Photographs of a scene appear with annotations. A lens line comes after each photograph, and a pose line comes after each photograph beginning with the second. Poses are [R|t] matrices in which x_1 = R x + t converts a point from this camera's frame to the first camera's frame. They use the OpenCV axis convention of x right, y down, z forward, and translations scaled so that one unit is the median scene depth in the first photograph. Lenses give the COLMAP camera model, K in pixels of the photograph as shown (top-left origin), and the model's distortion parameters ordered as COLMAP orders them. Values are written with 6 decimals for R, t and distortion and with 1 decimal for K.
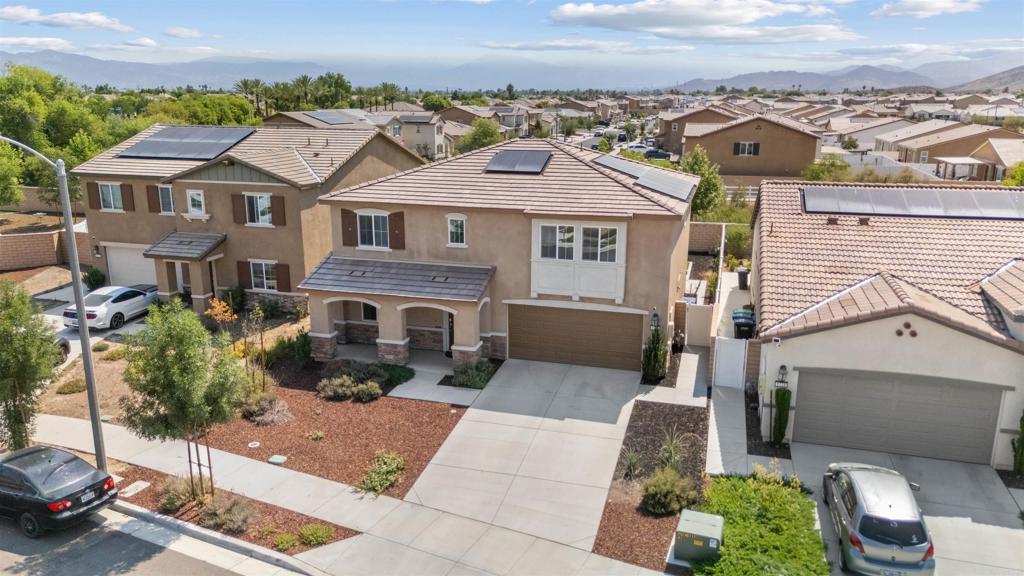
lens RADIAL K [[752.3, 0, 512.0], [0, 752.3, 288.0], [0, 0, 1]] dist [0.039733, -0.003335]
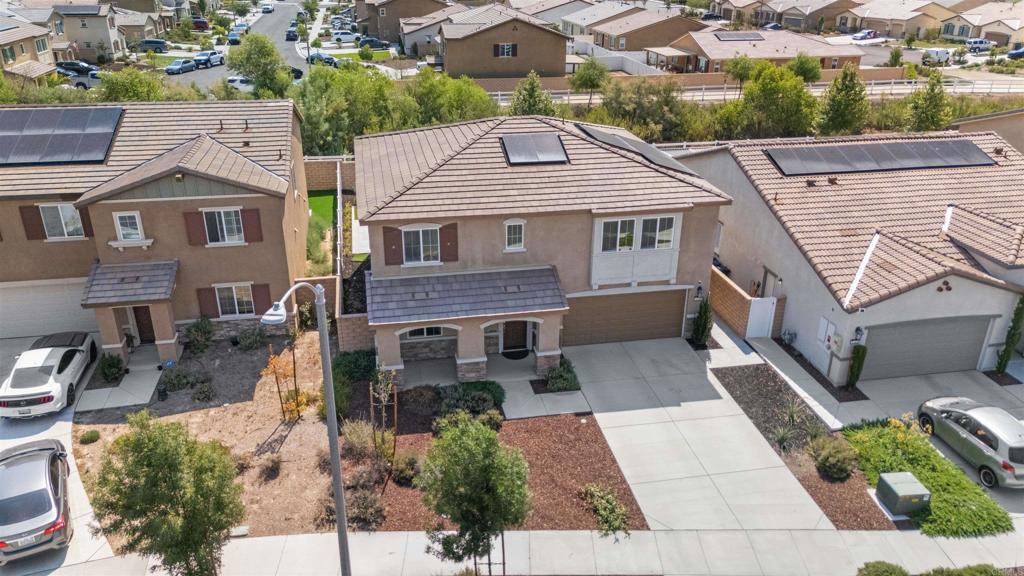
lens RADIAL K [[752.3, 0, 512.0], [0, 752.3, 288.0], [0, 0, 1]] dist [0.039733, -0.003335]
pose [[0.889295, -0.182723, 0.419246, -0.502794], [0.107600, 0.974578, 0.196519, -0.203708], [-0.444496, -0.129652, 0.886348, 0.127090]]
